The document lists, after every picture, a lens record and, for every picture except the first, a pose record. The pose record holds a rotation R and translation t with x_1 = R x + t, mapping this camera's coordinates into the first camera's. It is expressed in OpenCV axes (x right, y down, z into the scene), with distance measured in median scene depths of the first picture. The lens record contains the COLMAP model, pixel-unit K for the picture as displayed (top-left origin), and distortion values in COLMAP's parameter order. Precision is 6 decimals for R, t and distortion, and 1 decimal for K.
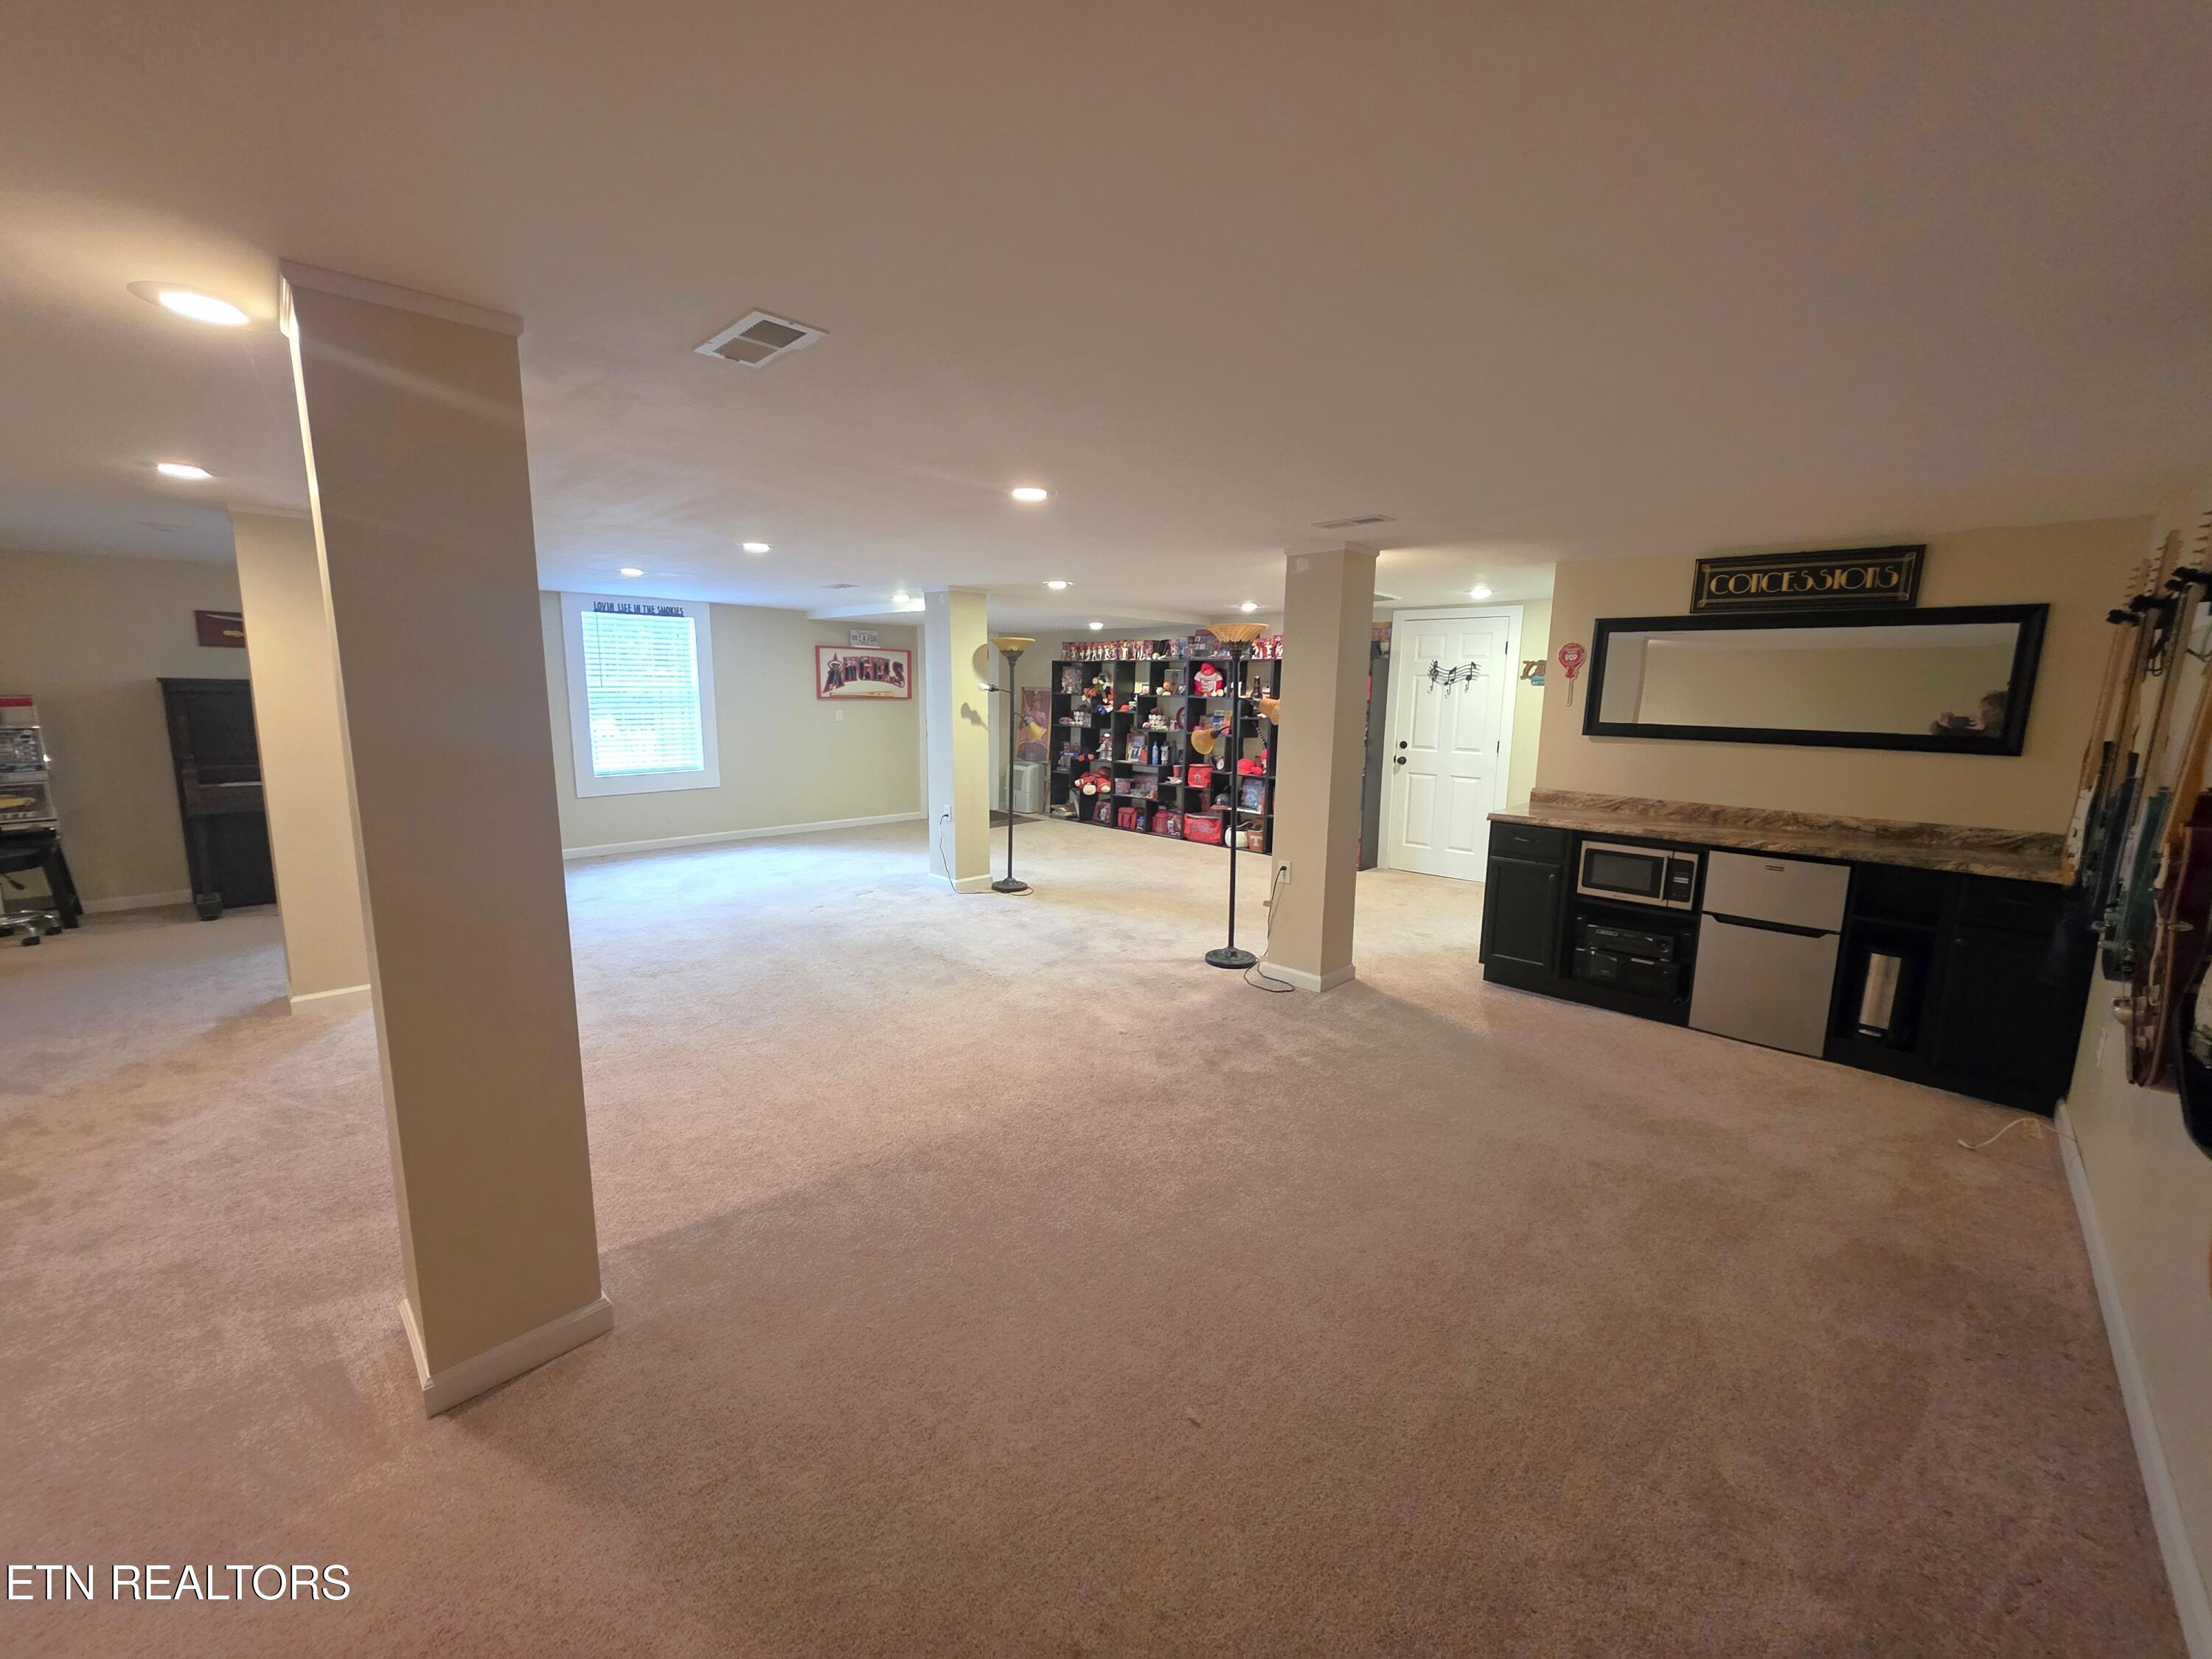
lens RADIAL K [[884.2, 0, 1114.5], [0, 884.2, 832.8], [0, 0, 1]] dist [0.001243, -0.000361]
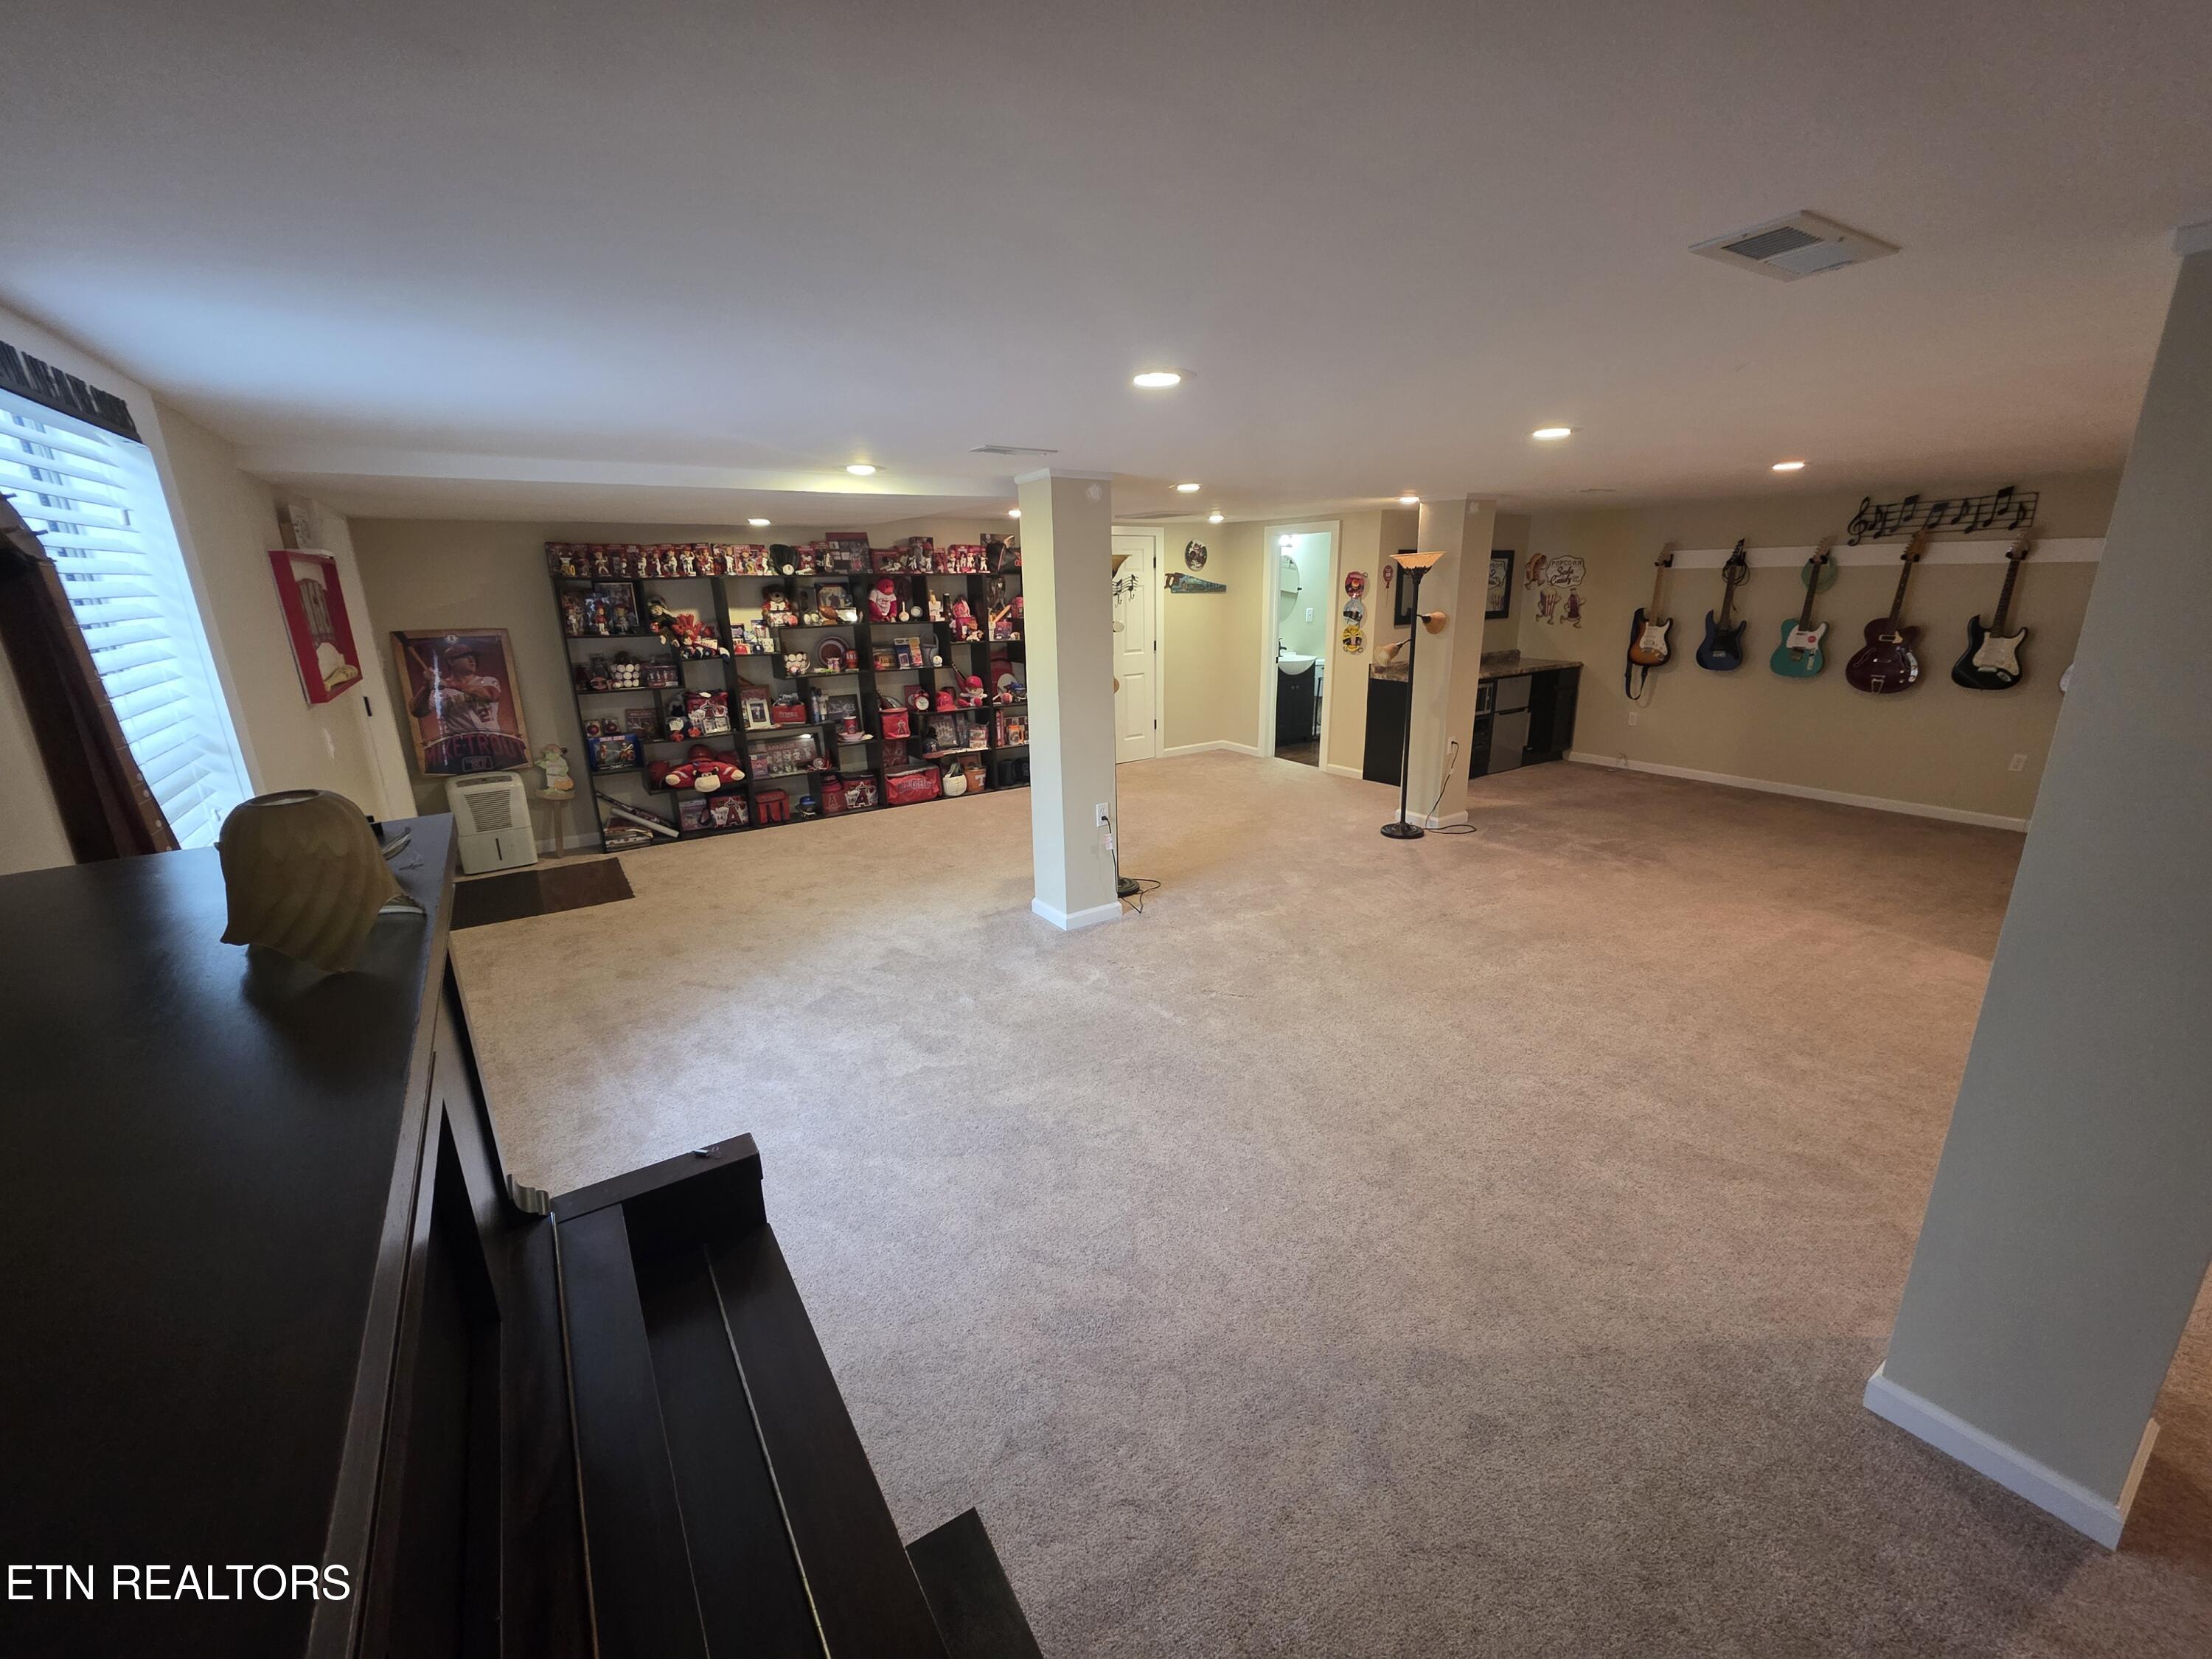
lens RADIAL K [[884.2, 0, 1116.2], [0, 884.2, 827.2], [0, 0, 1]] dist [0.001243, -0.000361]
pose [[0.201012, -0.285477, 0.937068, -0.714697], [0.178163, 0.951294, 0.251592, -0.158172], [-0.963251, 0.116377, 0.242083, 0.707579]]
